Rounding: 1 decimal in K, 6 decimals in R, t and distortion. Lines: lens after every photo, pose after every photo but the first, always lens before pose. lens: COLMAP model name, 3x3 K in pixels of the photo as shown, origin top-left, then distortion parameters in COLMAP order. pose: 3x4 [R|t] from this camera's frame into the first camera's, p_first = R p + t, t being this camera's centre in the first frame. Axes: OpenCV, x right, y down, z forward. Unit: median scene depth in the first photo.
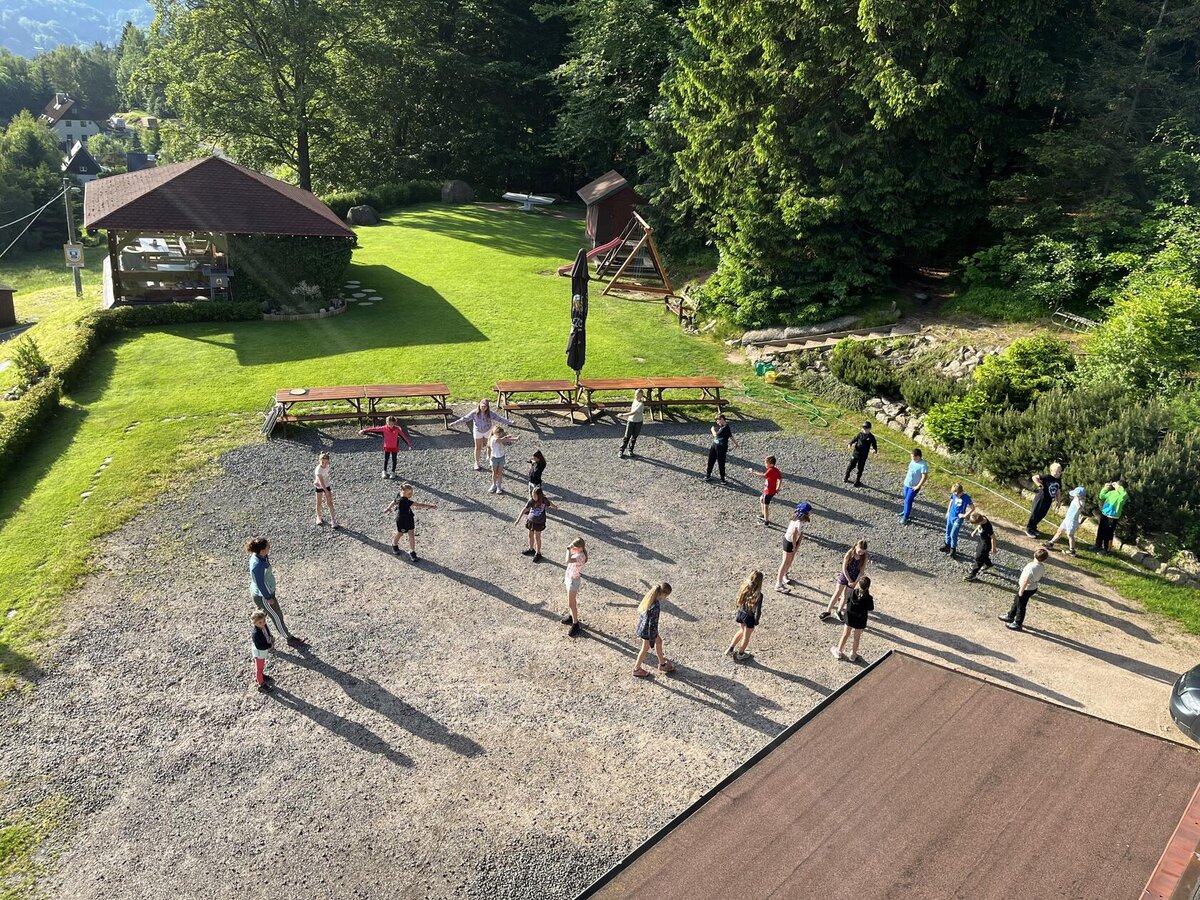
lens RADIAL K [[900.3, 0, 595.8], [0, 900.3, 455.0], [0, 0, 1]] dist [0.035979, -0.000935]
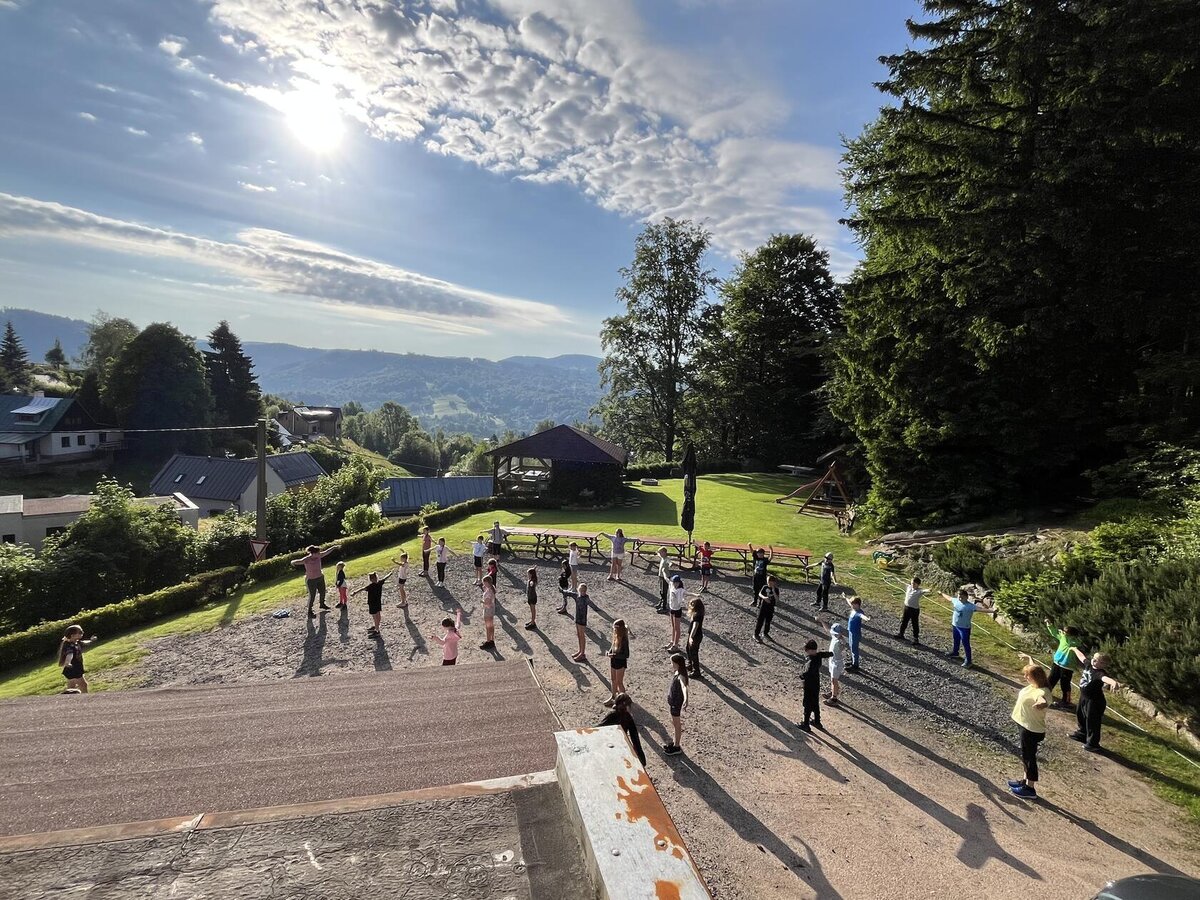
lens RADIAL K [[566.2, 0, 599.1], [0, 566.2, 449.7], [0, 0, 1]] dist [0.005464, 0.001472]
pose [[0.864932, -0.010401, -0.501781, 0.235482], [-0.167025, 0.936833, -0.307322, 0.060920], [0.473282, 0.349623, 0.808559, 0.164790]]
